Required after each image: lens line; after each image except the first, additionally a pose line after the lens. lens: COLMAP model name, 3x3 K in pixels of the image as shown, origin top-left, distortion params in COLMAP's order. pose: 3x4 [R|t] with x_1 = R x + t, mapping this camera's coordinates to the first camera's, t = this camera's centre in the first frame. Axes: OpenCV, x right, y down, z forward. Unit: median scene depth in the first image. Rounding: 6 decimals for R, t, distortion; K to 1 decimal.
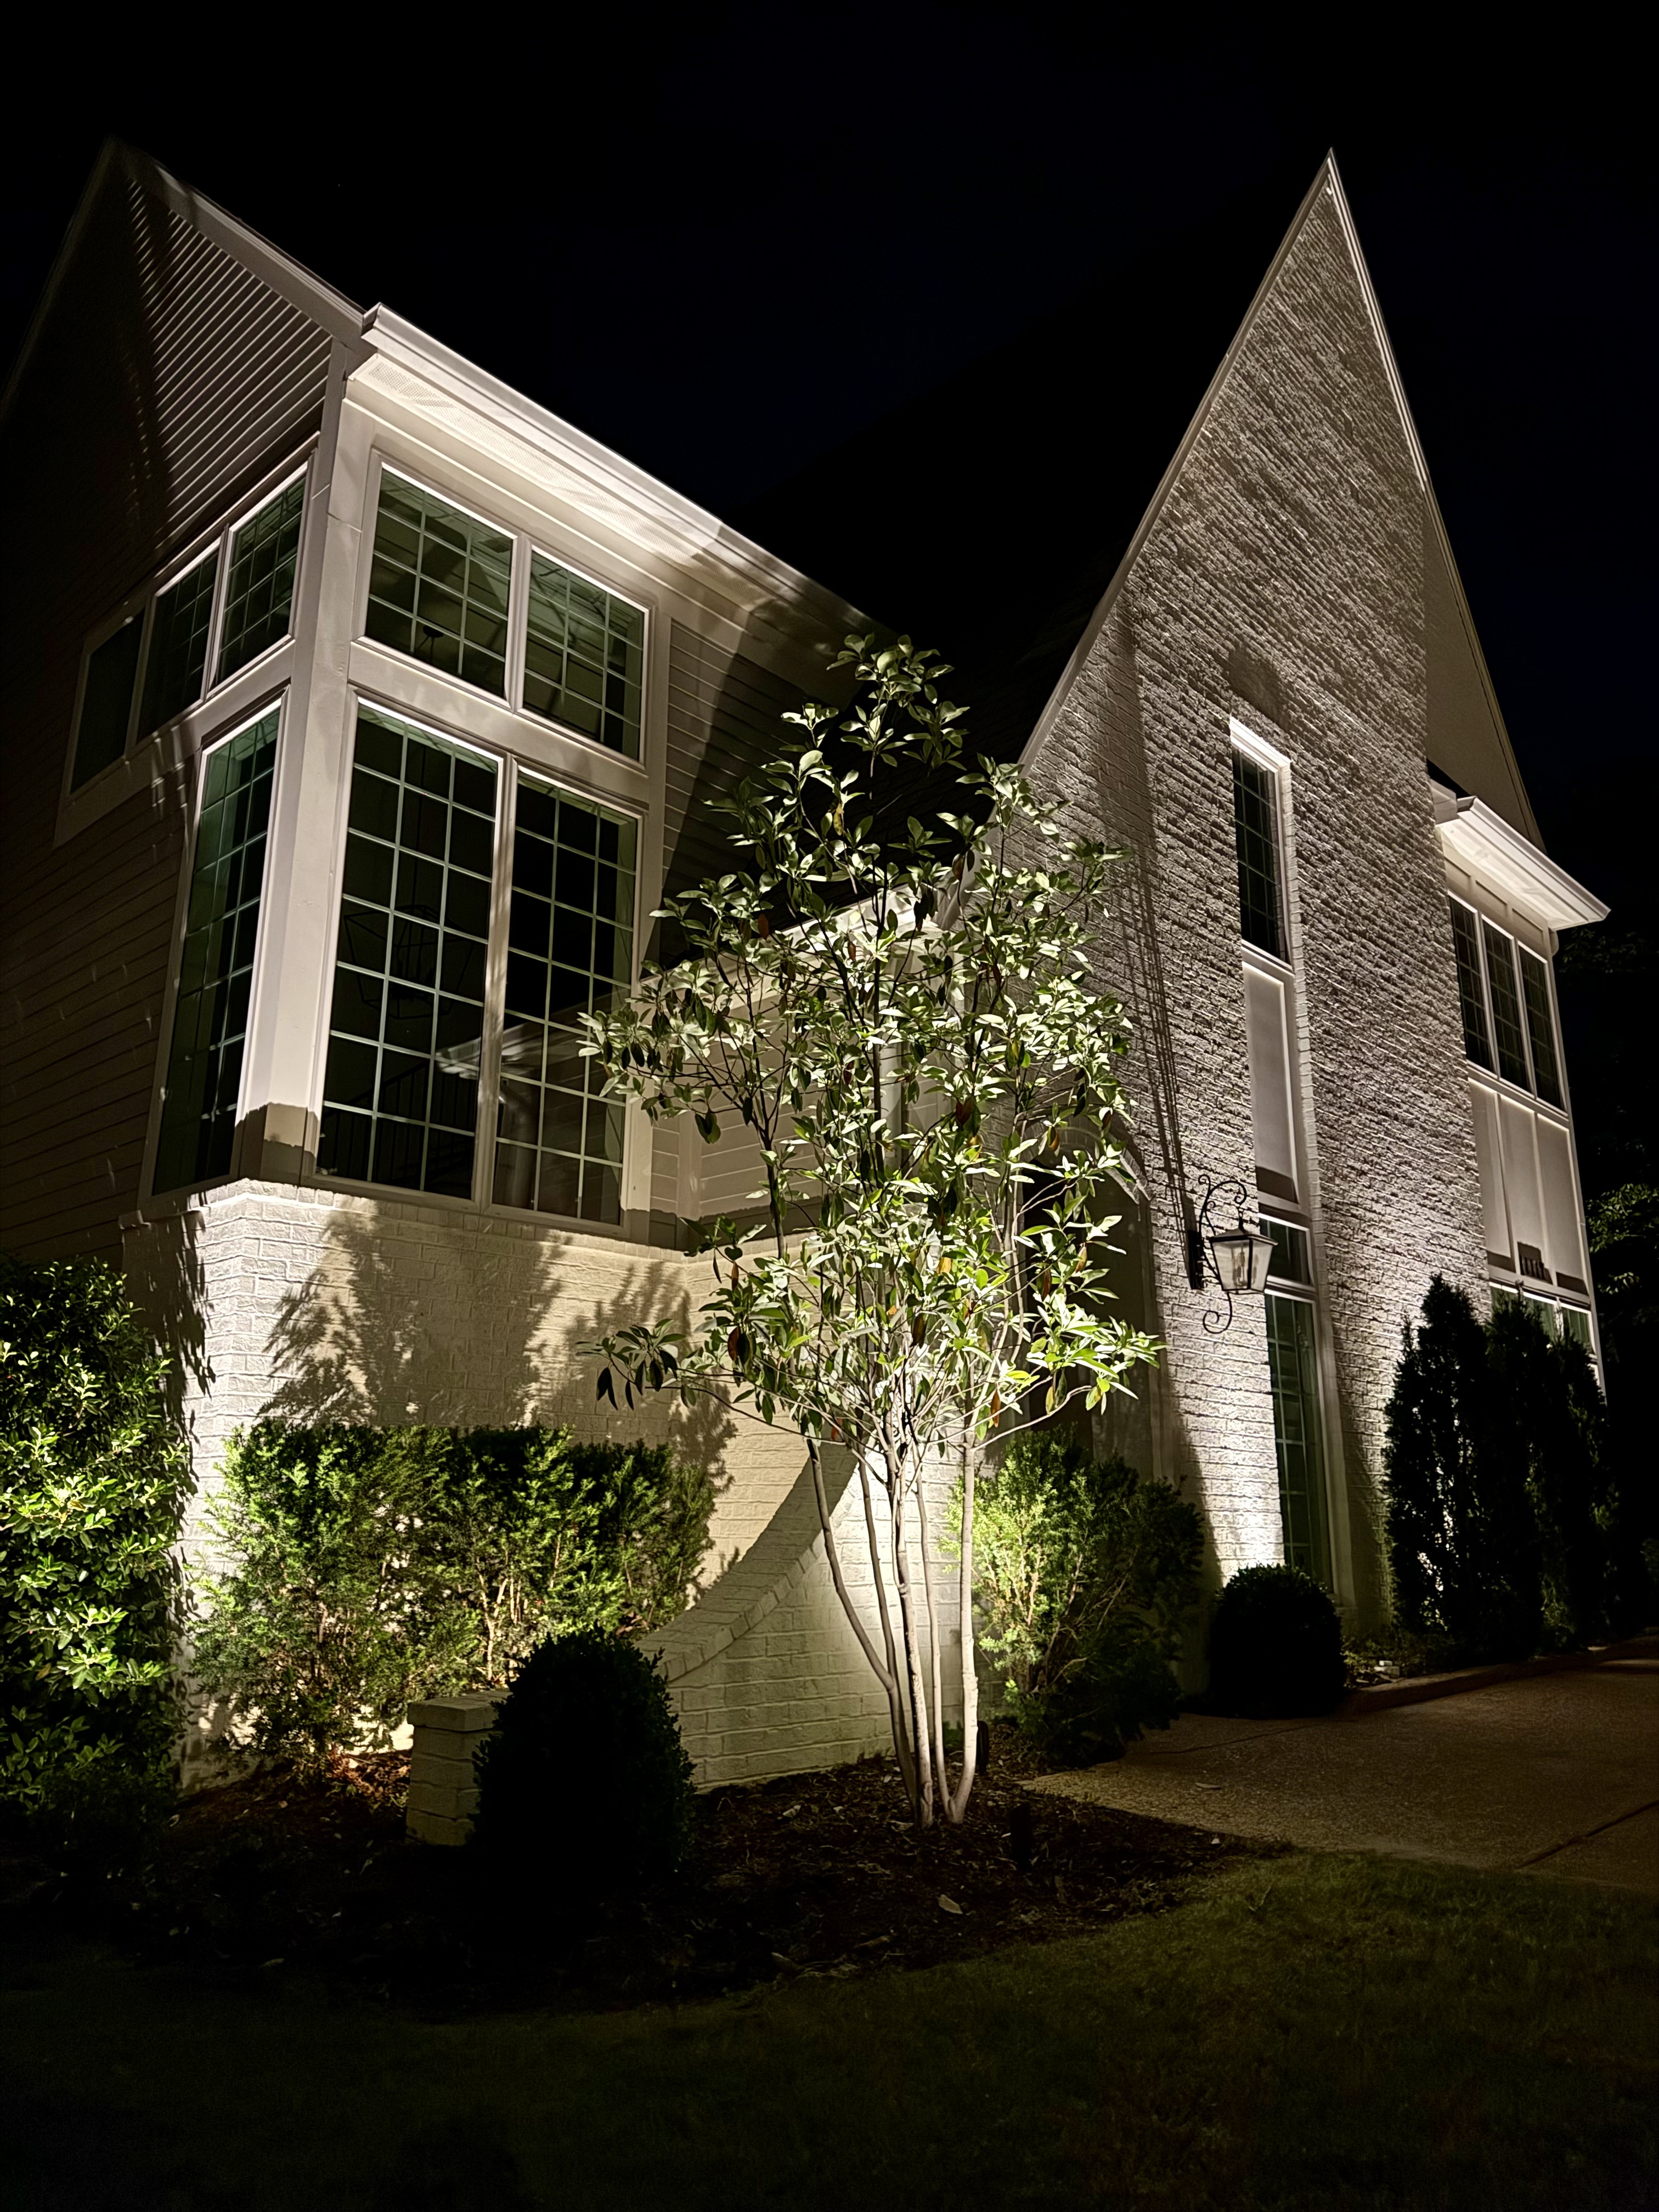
lens RADIAL K [[1539.3, 0, 861.2], [0, 1539.3, 1104.8], [0, 0, 1]] dist [0.096480, -0.125970]
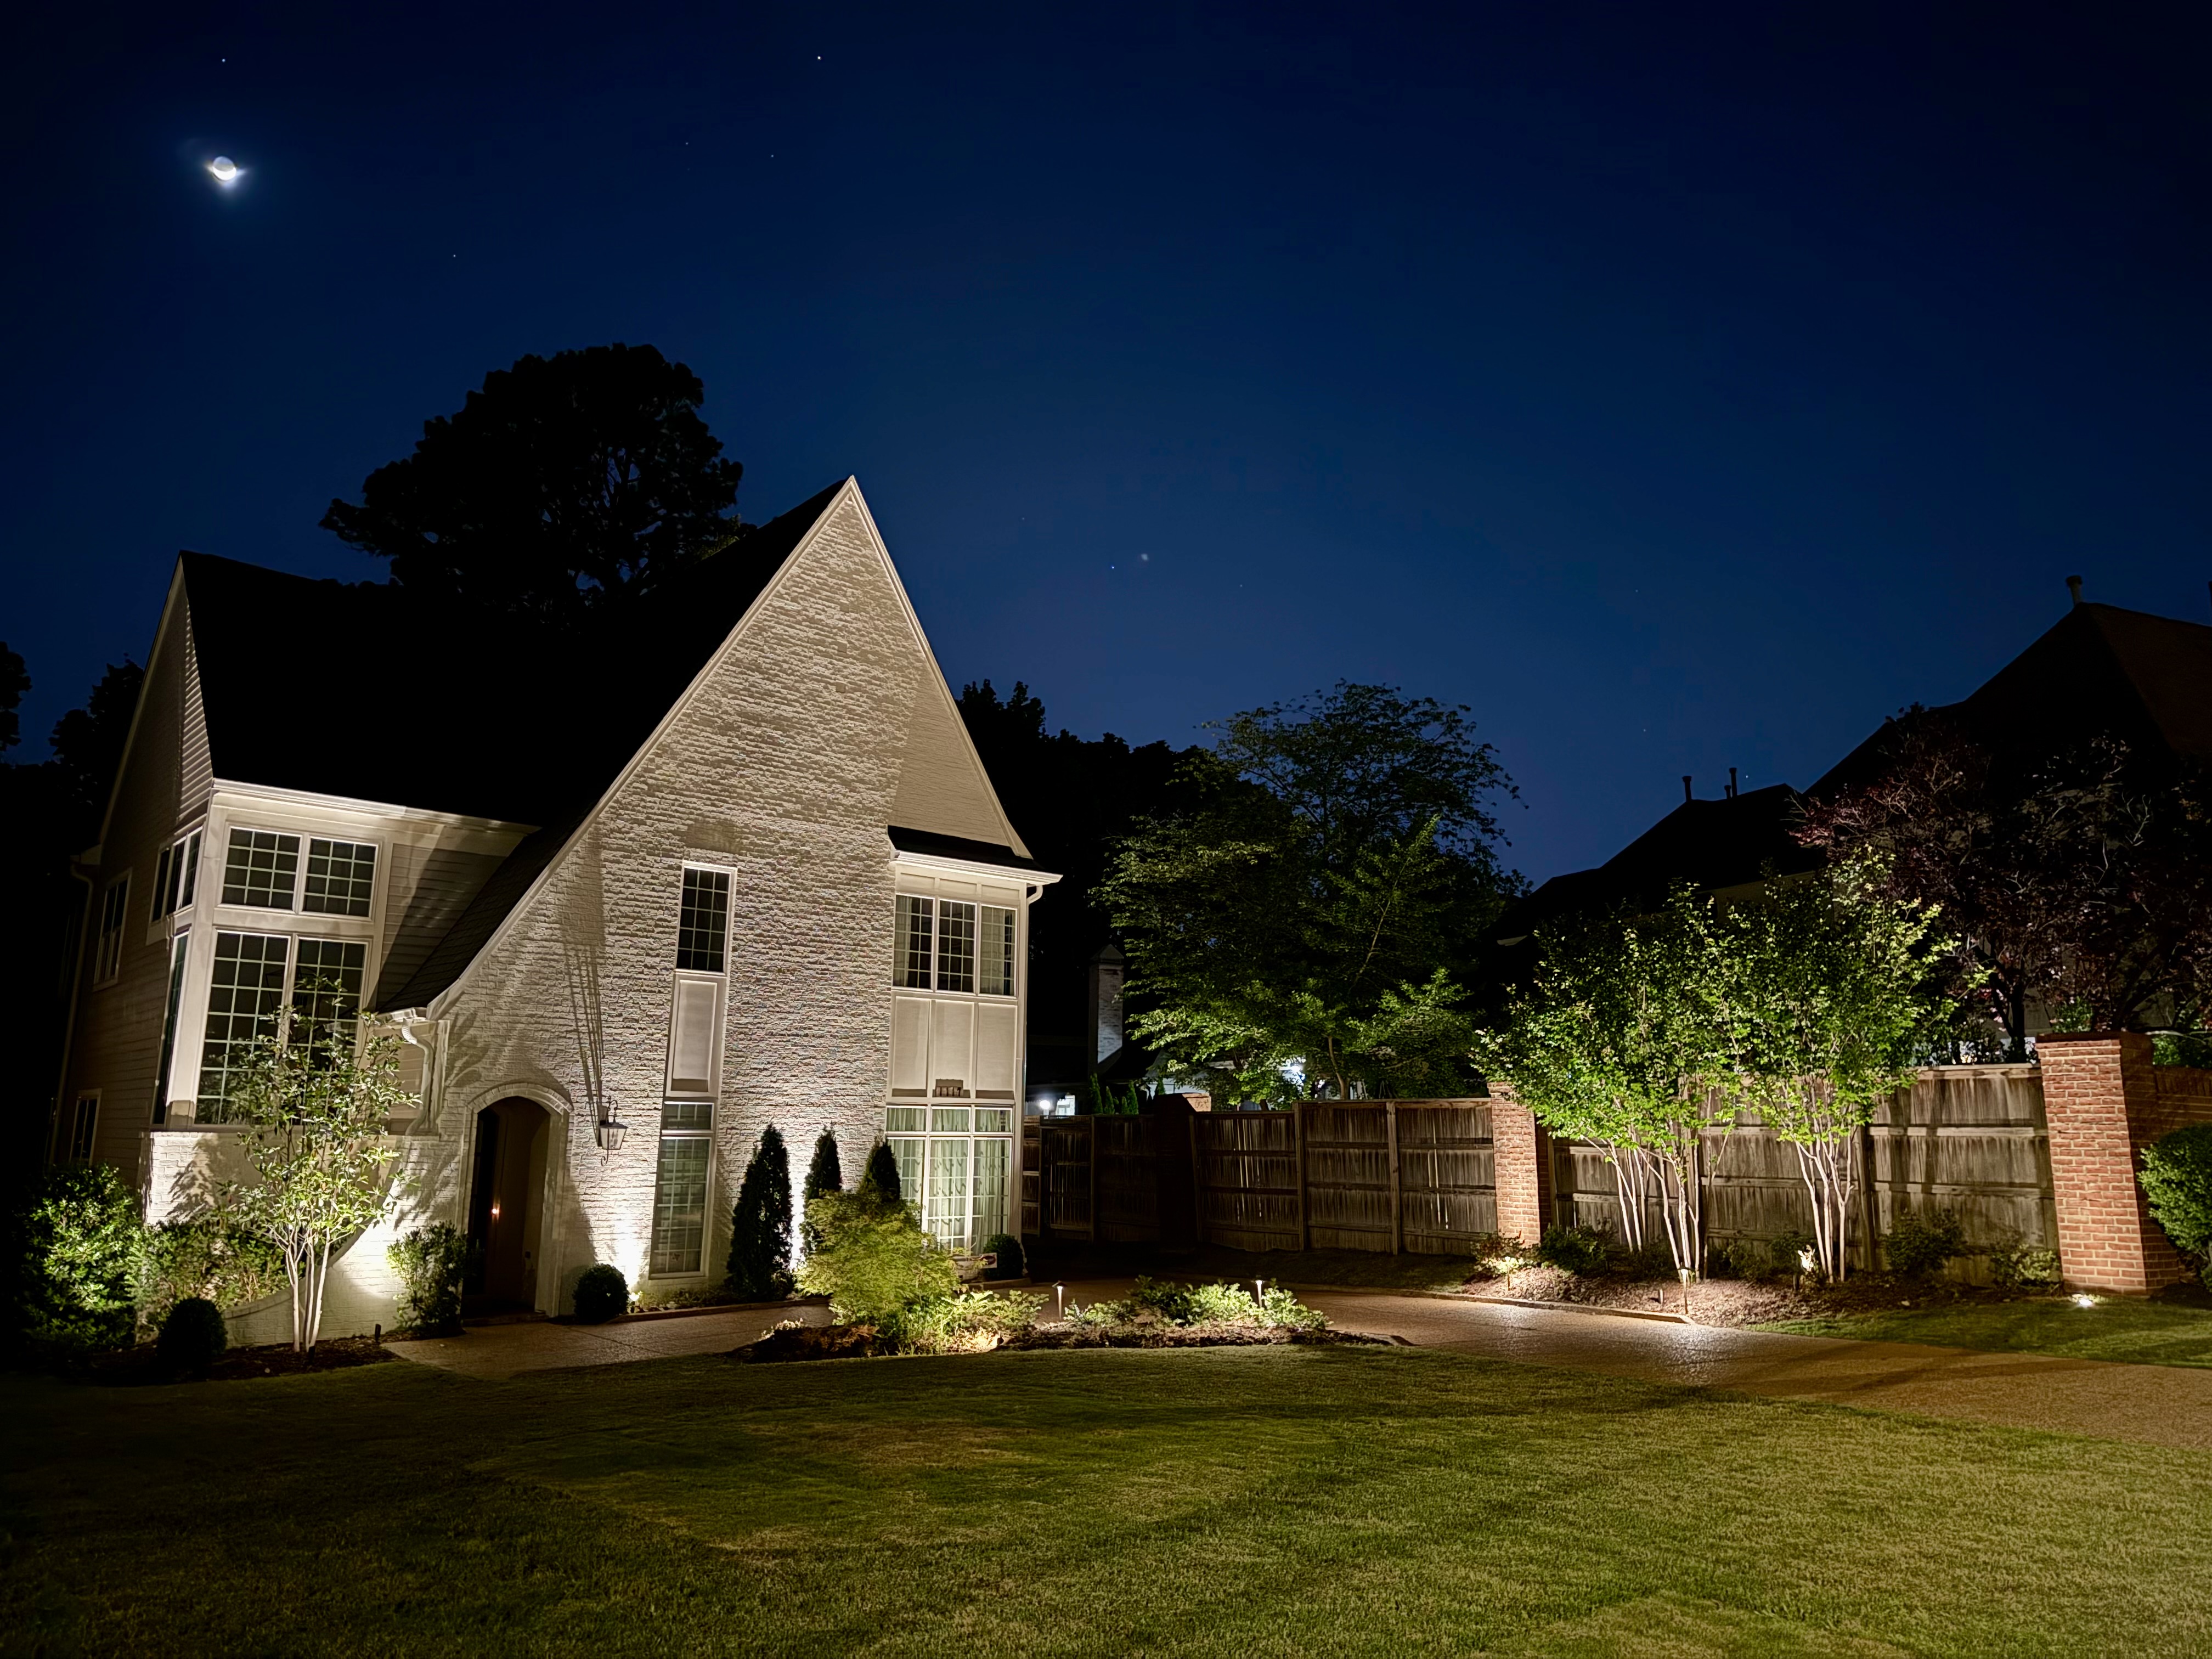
lens RADIAL K [[1536.1, 0, 1106.0], [0, 1536.1, 829.5], [0, 0, 1]] dist [0.097332, -0.121559]
pose [[0.993639, -0.013321, -0.111821, 1.279643], [0.020724, 0.997650, 0.065308, -0.509724], [0.110688, -0.067210, 0.991580, -1.241087]]
